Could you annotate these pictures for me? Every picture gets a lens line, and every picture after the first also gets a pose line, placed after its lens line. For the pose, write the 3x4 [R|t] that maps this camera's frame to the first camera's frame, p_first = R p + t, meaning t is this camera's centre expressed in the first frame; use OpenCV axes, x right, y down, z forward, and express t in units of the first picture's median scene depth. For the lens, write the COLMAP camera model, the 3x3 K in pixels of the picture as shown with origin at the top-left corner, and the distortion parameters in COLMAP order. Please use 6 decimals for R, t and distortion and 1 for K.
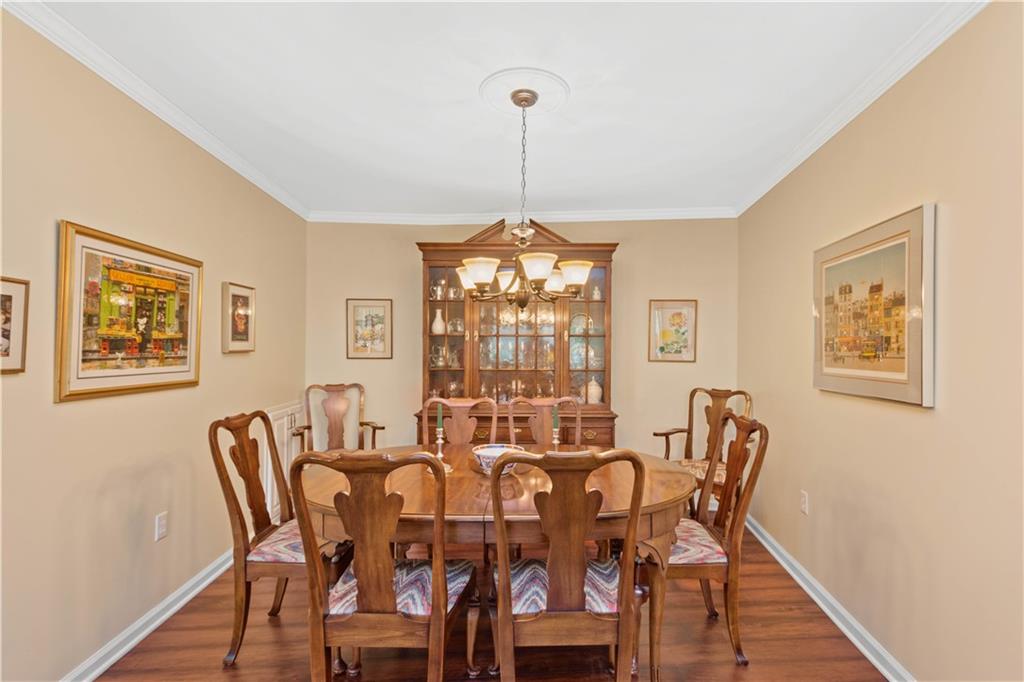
lens RADIAL K [[451.7, 0, 511.3], [0, 451.7, 331.8], [0, 0, 1]] dist [0.005561, -0.000171]
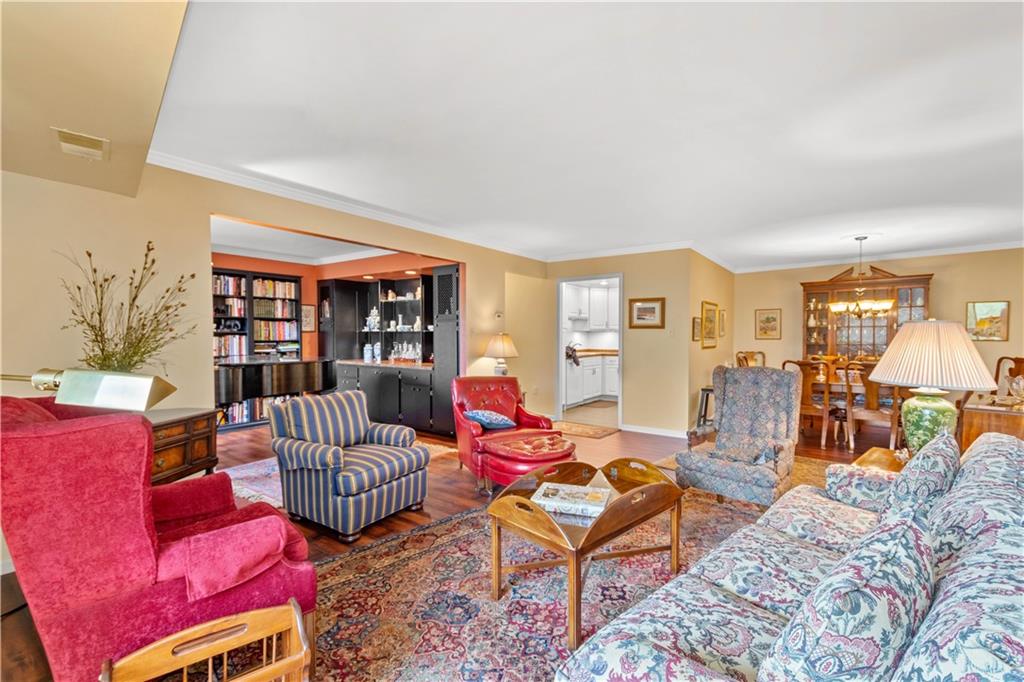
lens RADIAL K [[449.0, 0, 512.0], [0, 449.0, 341.0], [0, 0, 1]] dist [0.001855, 0.000206]
pose [[0.777751, 0.002372, -0.628569, 0.092602], [0.027680, 0.998894, 0.038019, -0.069718], [0.627963, -0.046968, 0.776824, -2.214298]]
